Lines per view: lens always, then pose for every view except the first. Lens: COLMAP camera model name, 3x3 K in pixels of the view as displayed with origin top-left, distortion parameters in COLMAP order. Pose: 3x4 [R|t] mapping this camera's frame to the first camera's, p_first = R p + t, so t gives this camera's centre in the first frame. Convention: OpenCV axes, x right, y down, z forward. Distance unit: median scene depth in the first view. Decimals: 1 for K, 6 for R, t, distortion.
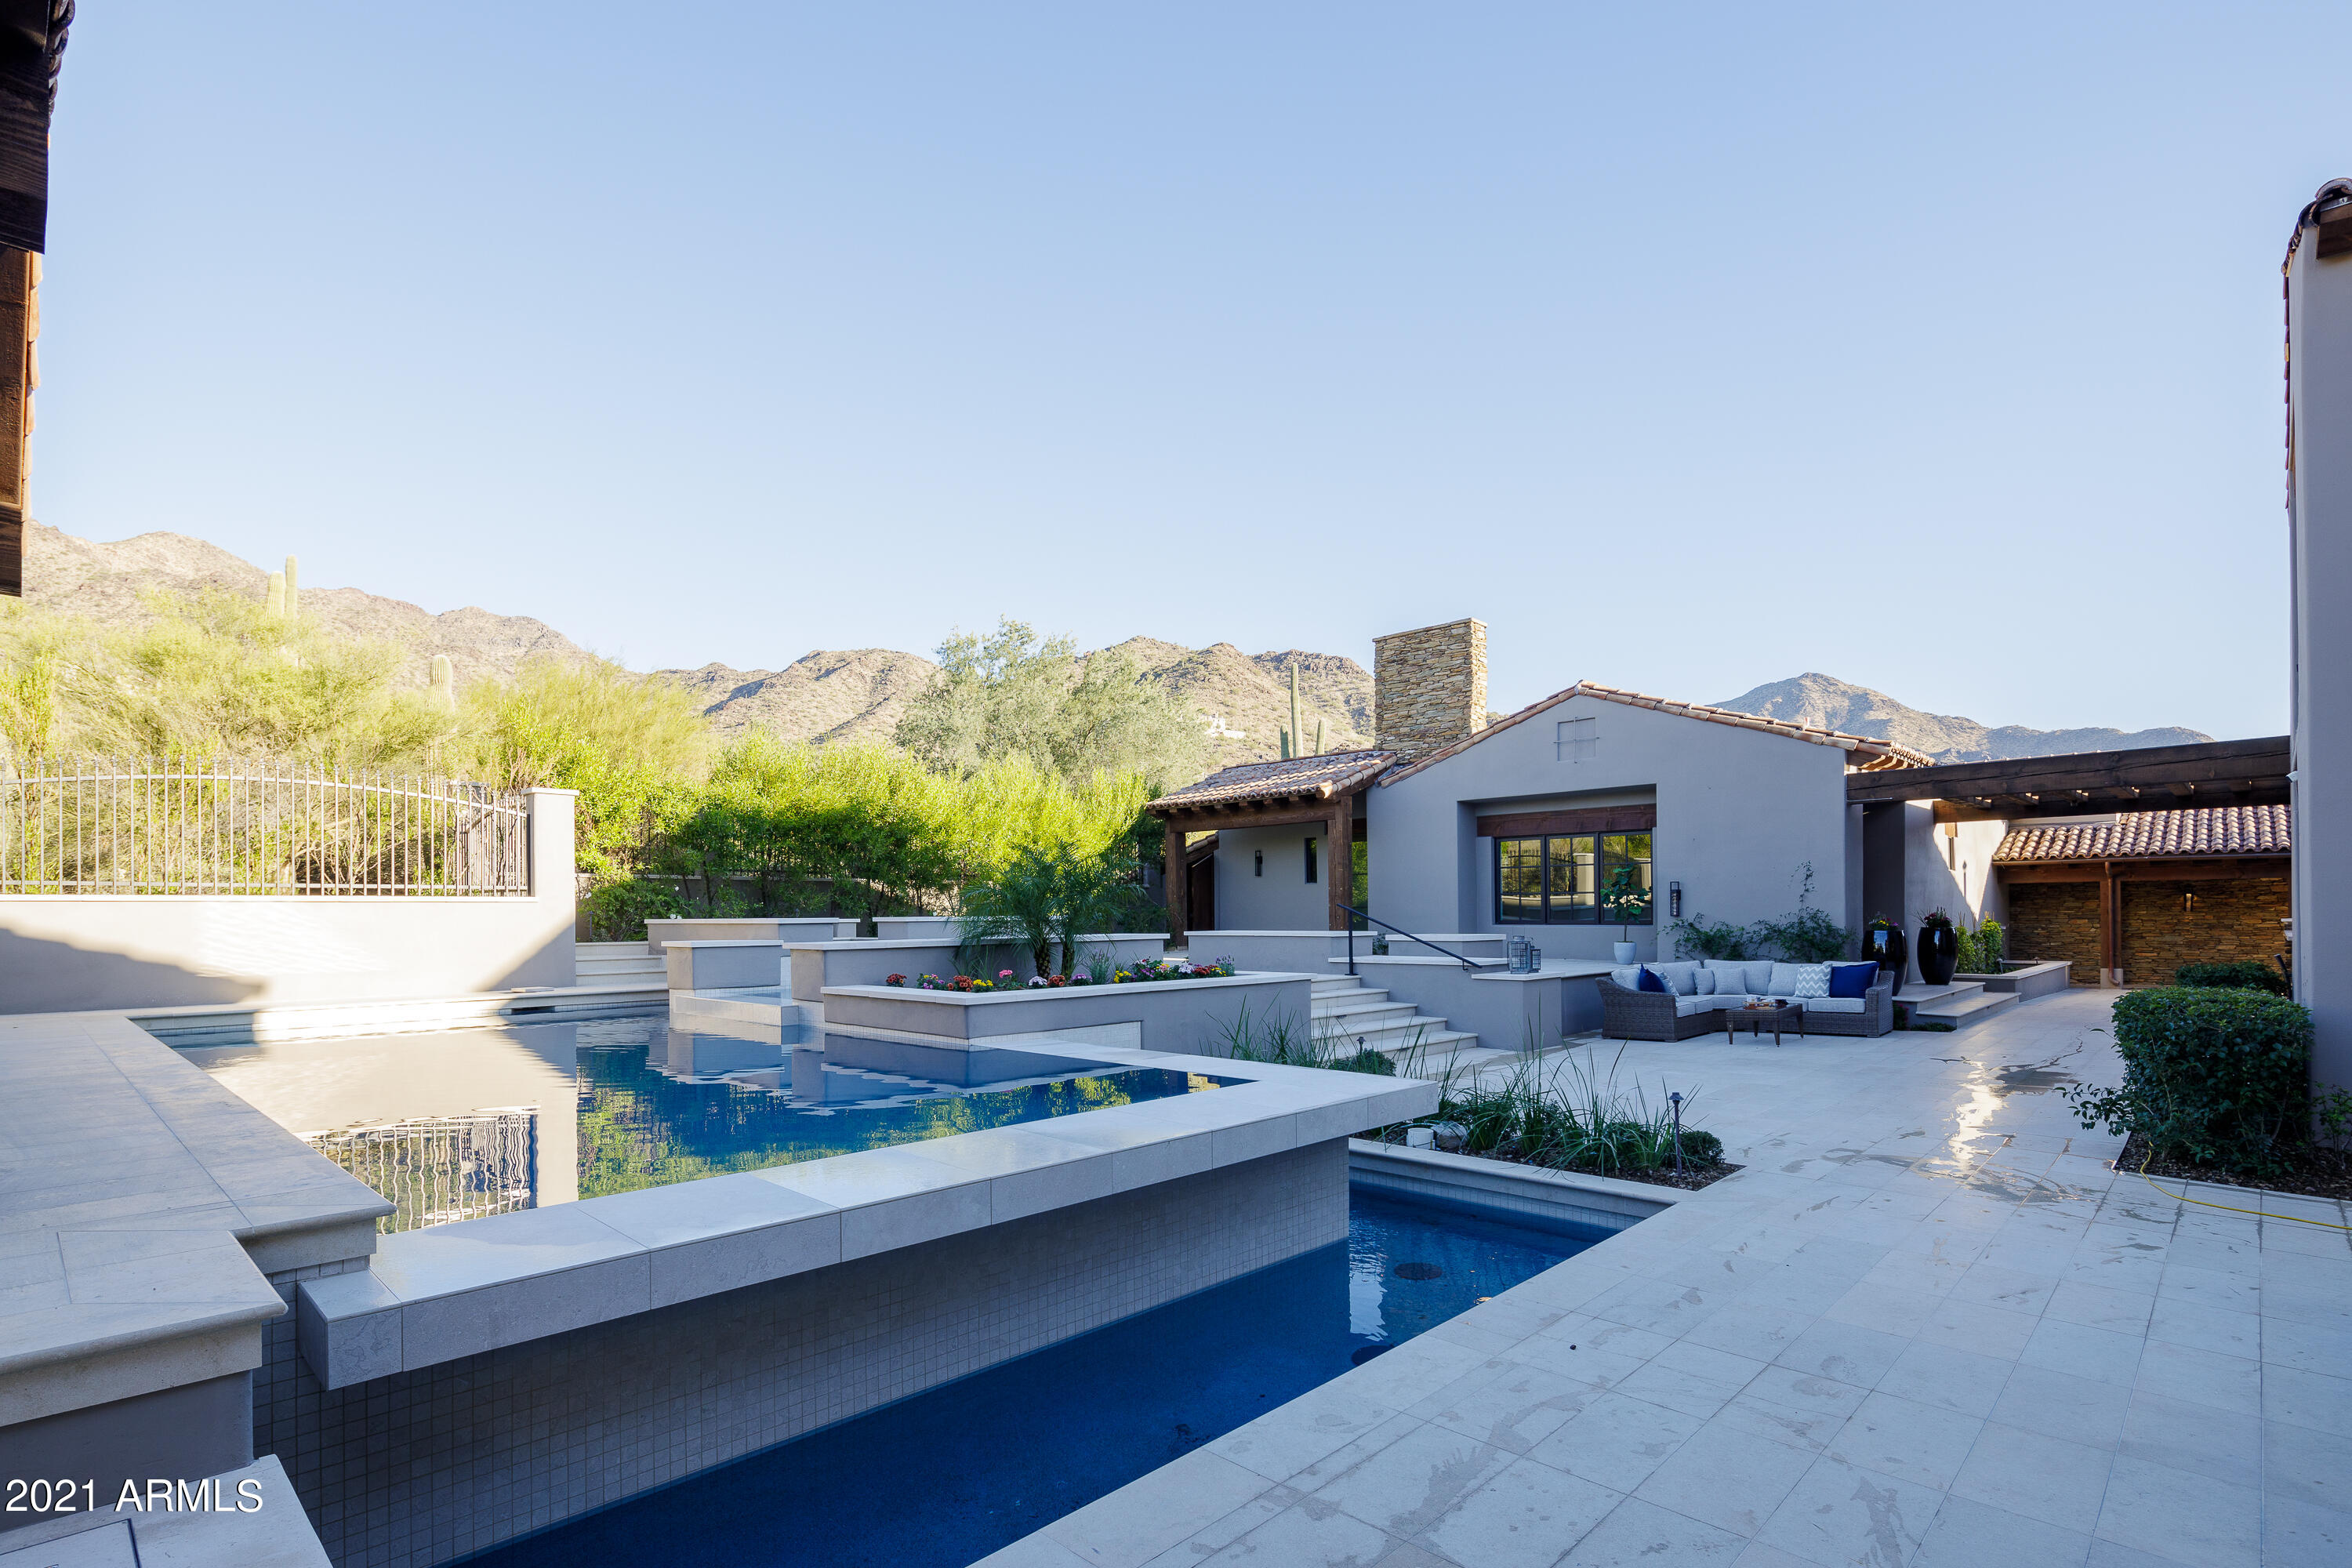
lens RADIAL K [[1133.4, 0, 1166.4], [0, 1133.4, 912.6], [0, 0, 1]] dist [0.006522, -0.004985]
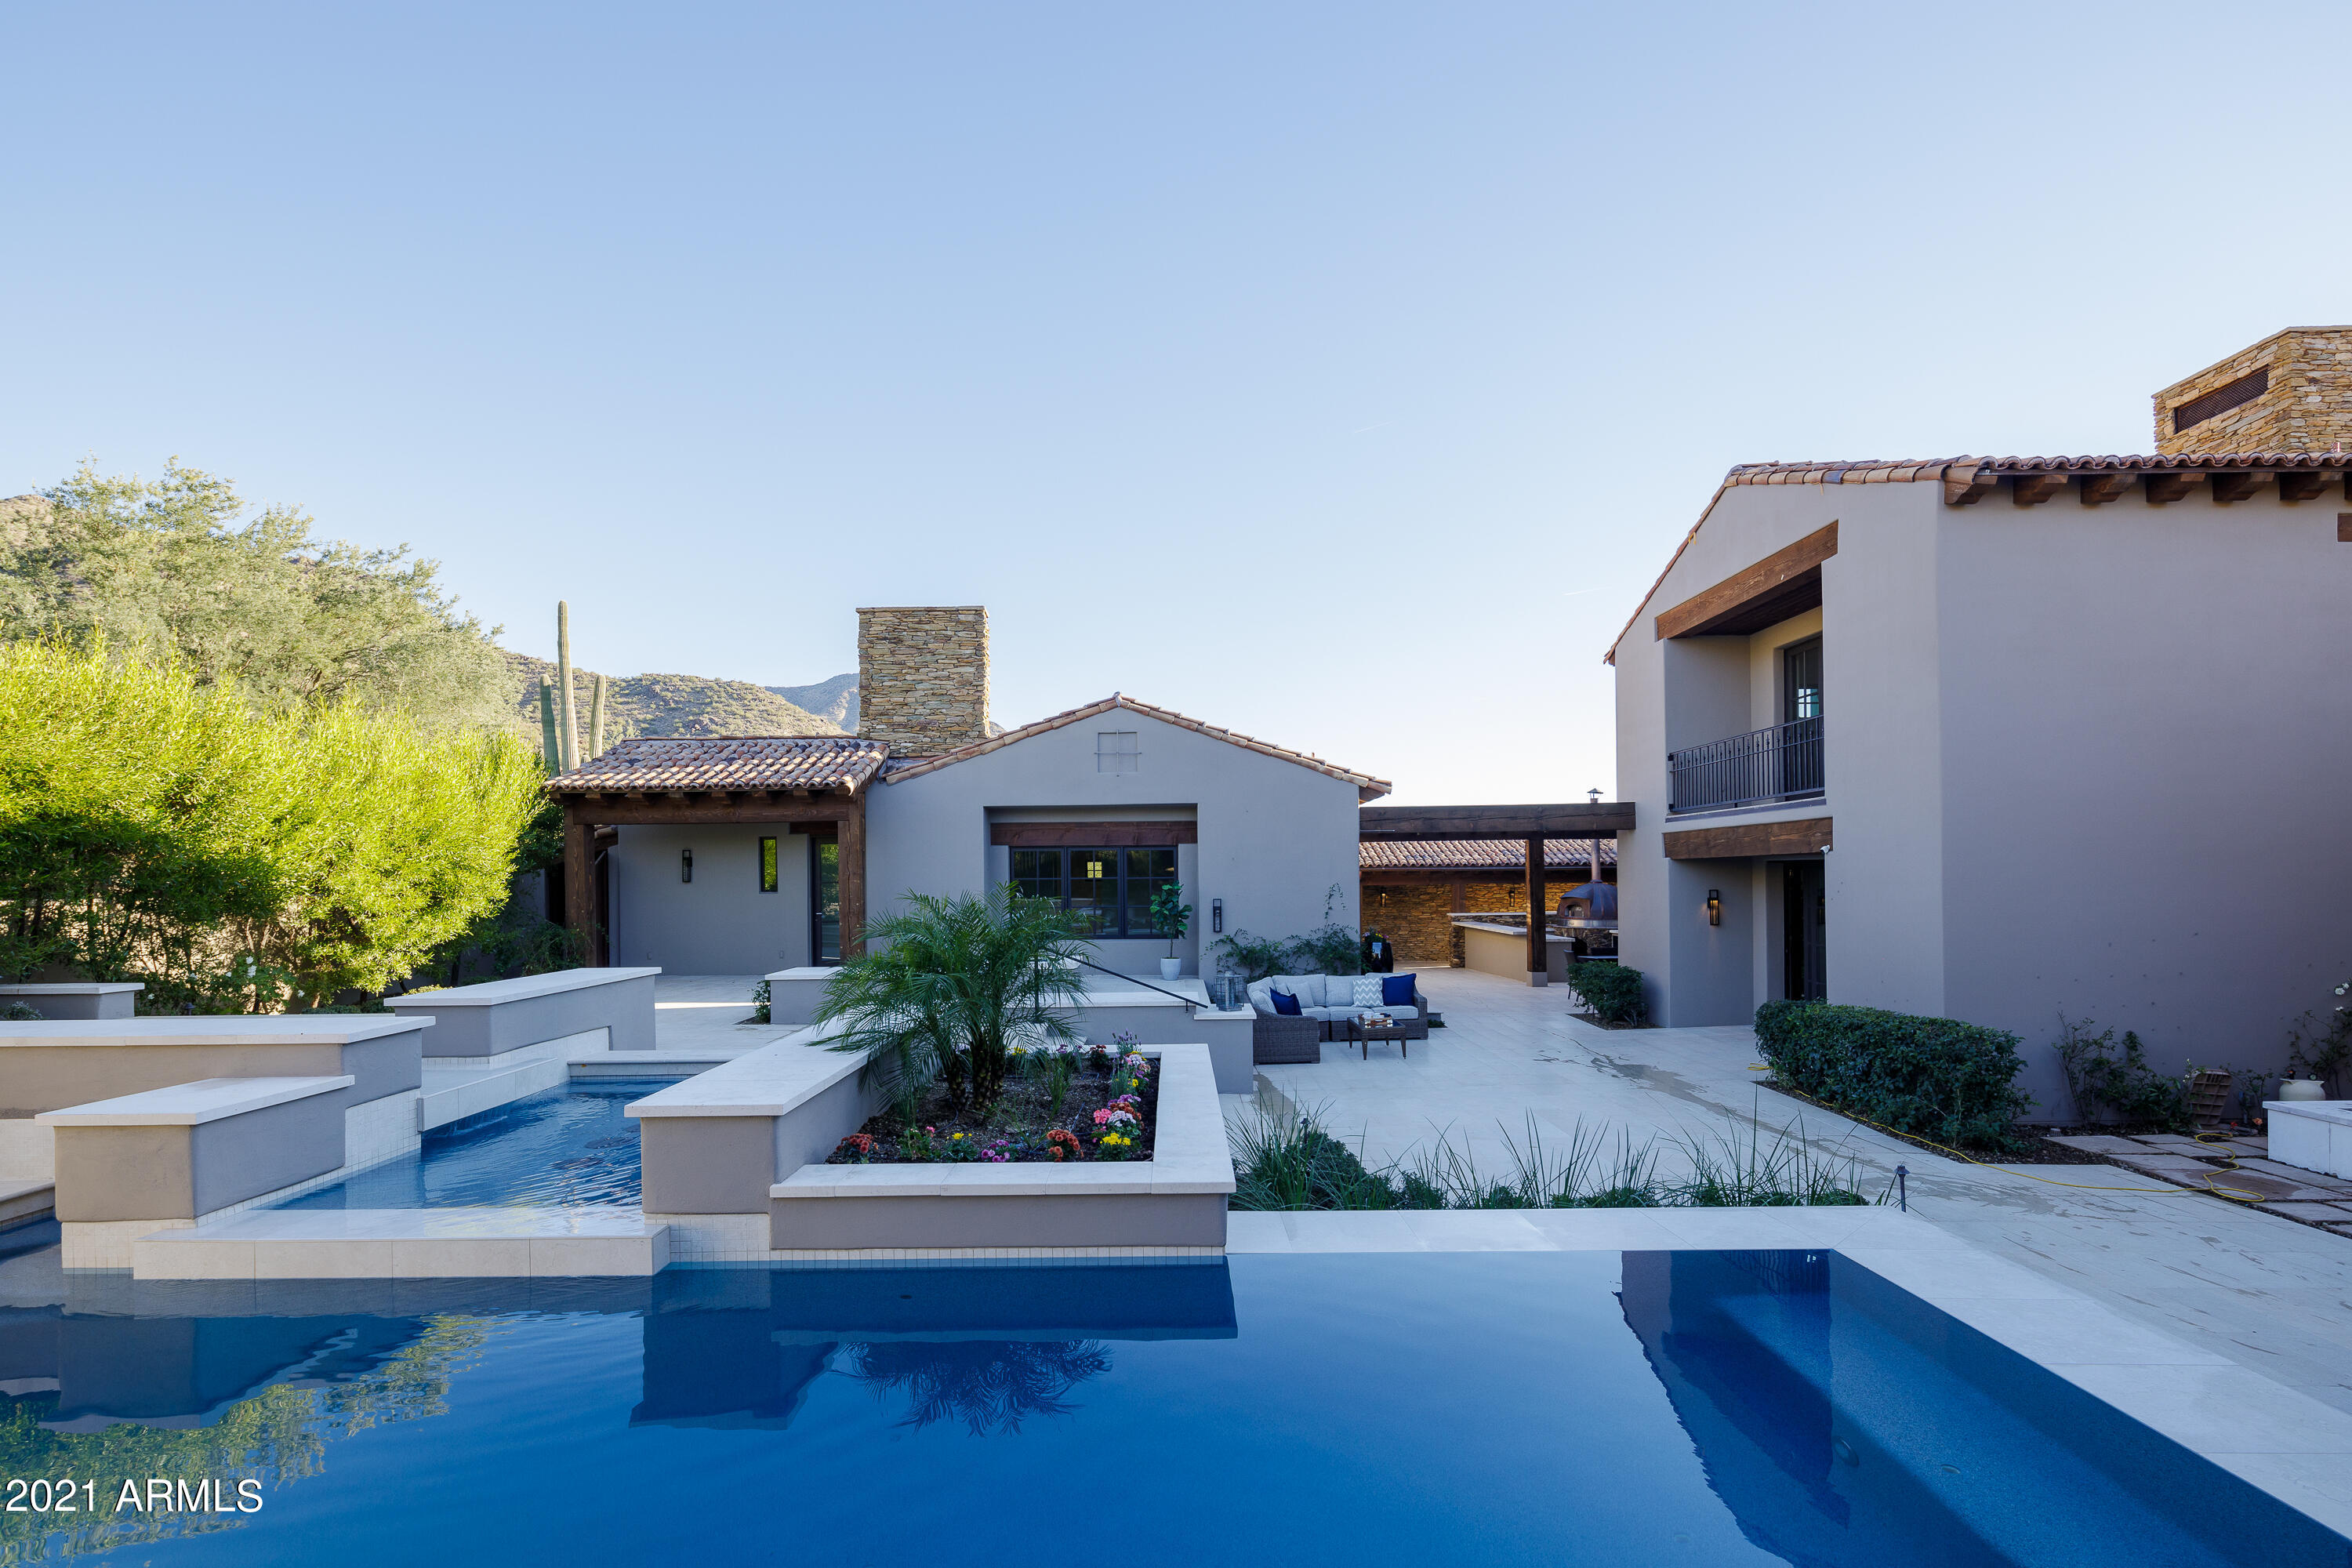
lens RADIAL K [[1133.4, 0, 1162.2], [0, 1133.4, 878.9], [0, 0, 1]] dist [0.006522, -0.004985]
pose [[0.722528, -0.000505, 0.691341, -0.323110], [0.003711, 0.999988, -0.003149, -0.044638], [-0.691332, 0.004841, 0.722521, 0.297200]]
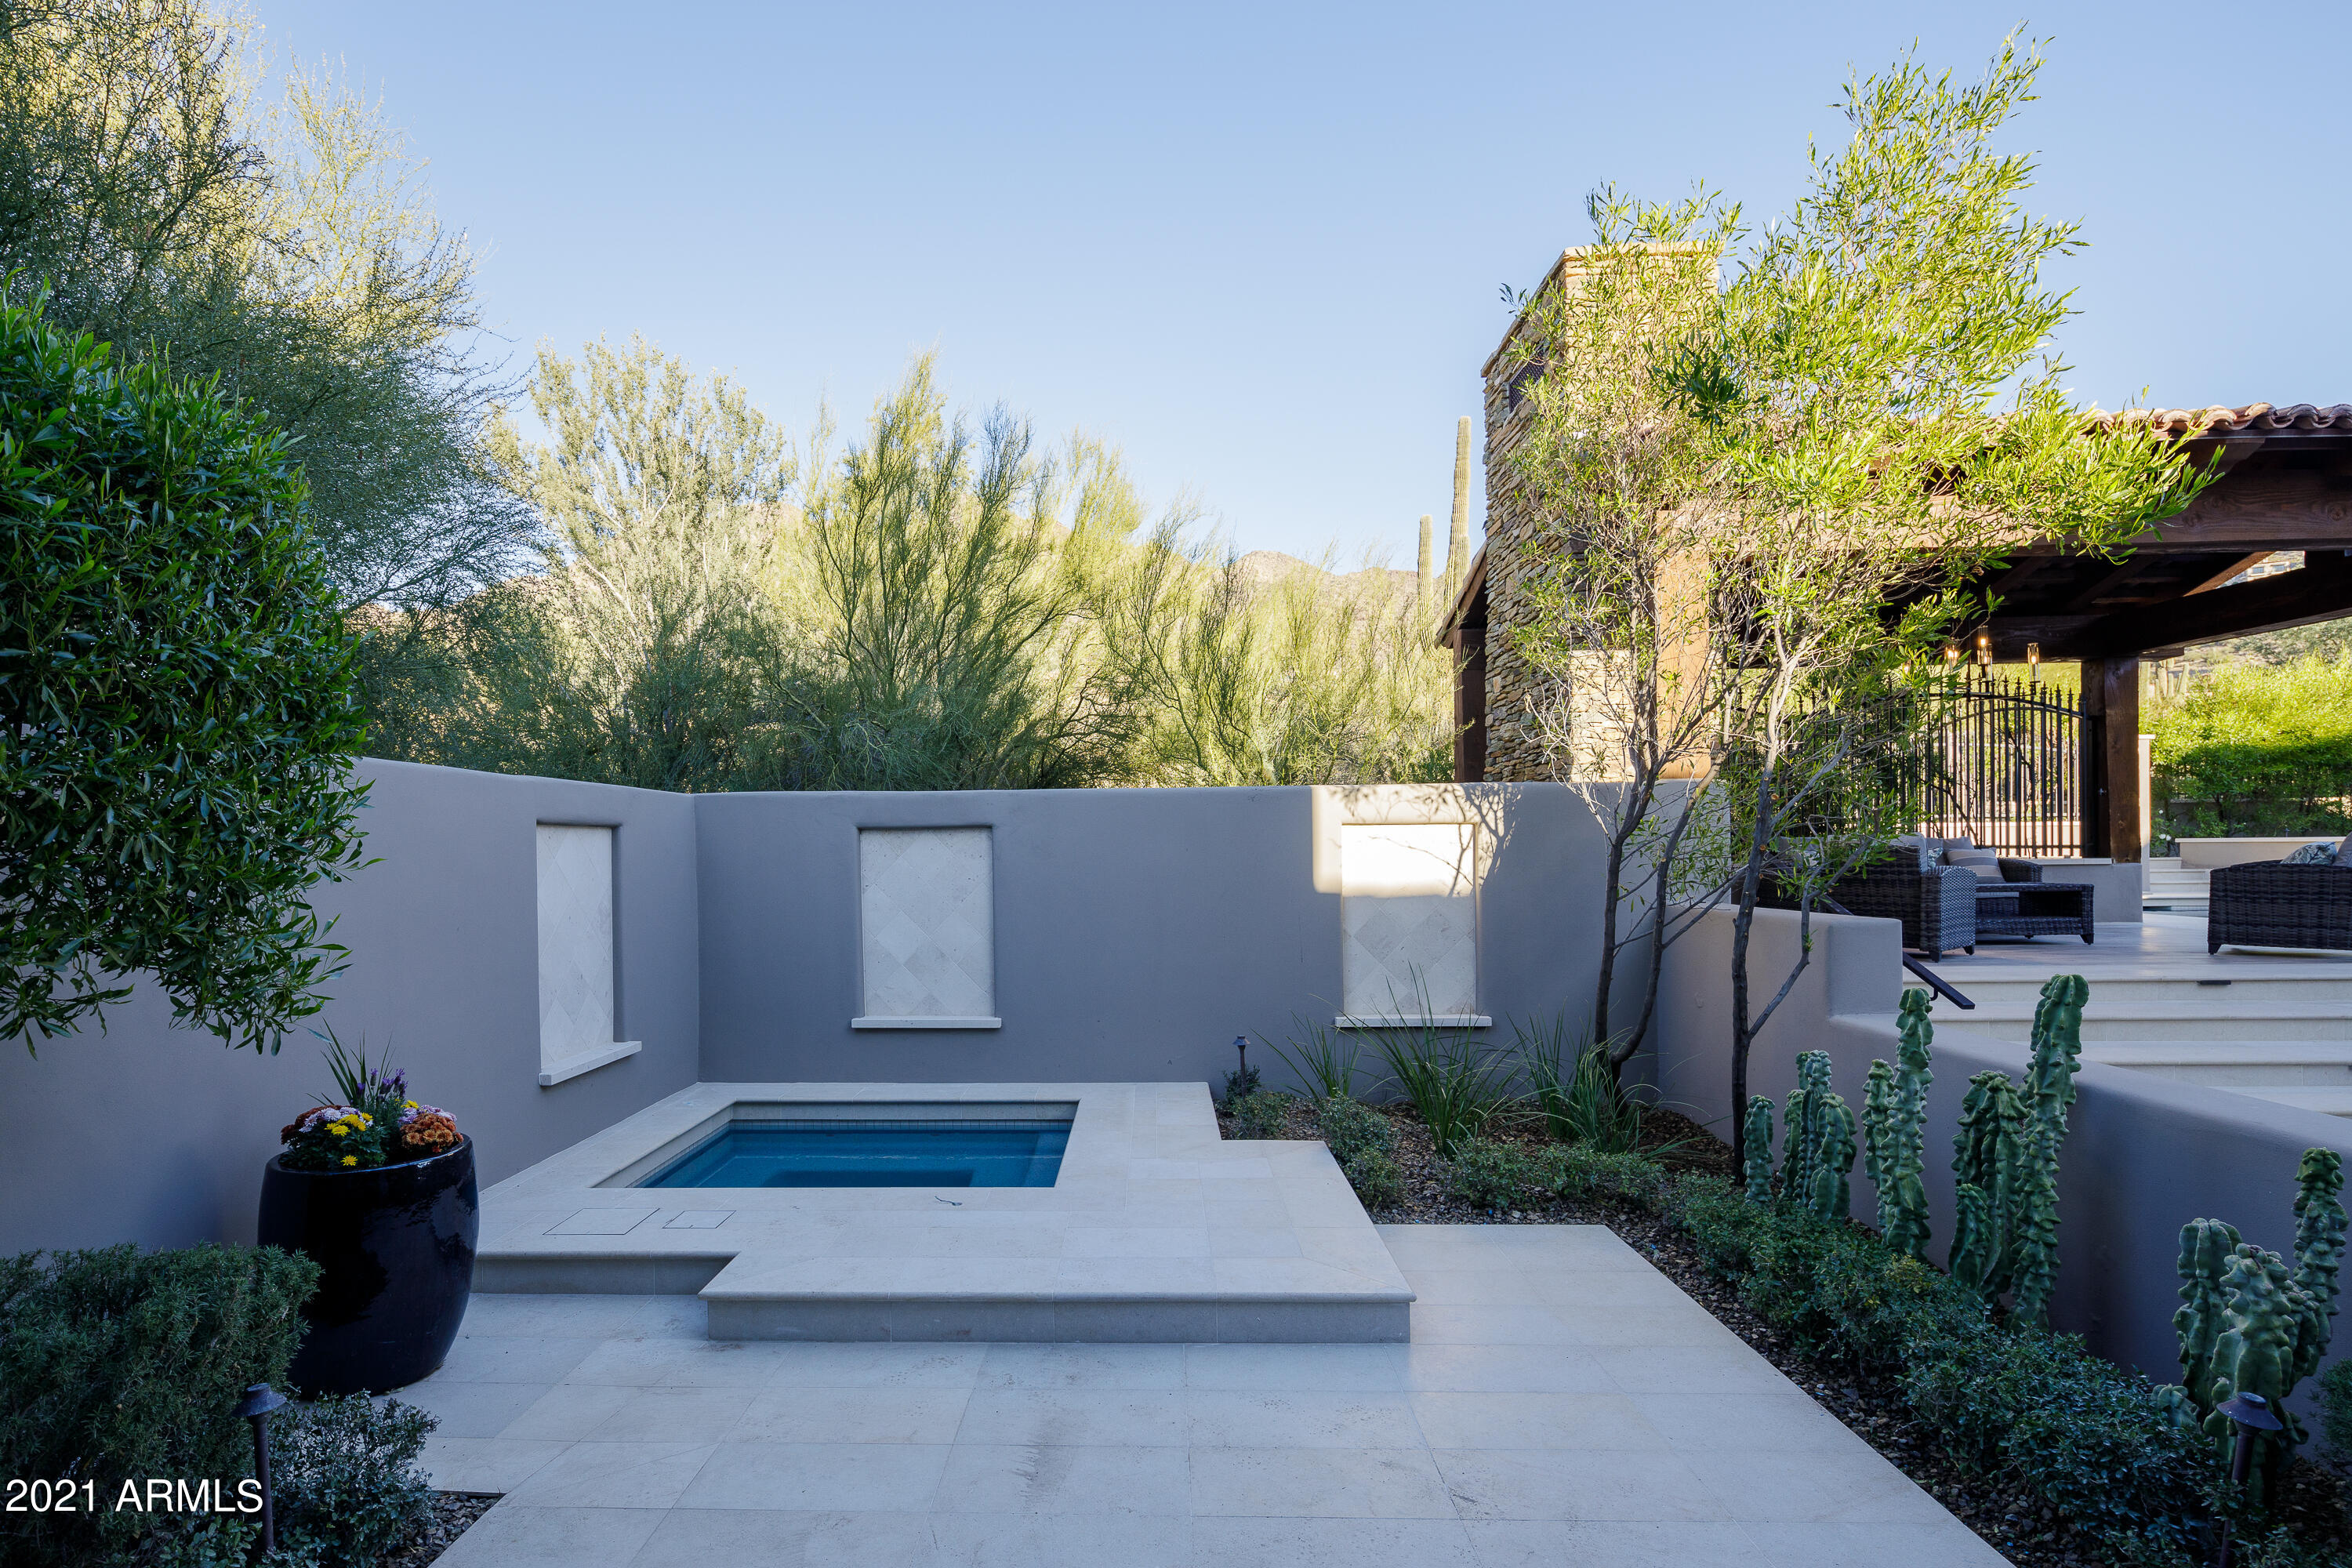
lens RADIAL K [[1133.4, 0, 1105.3], [0, 1133.4, 852.4], [0, 0, 1]] dist [0.006522, -0.004985]
pose [[0.660809, 0.004163, -0.750542, -0.278832], [0.006424, 0.999917, 0.011202, -0.000010], [0.750526, -0.012224, 0.660727, -0.556455]]
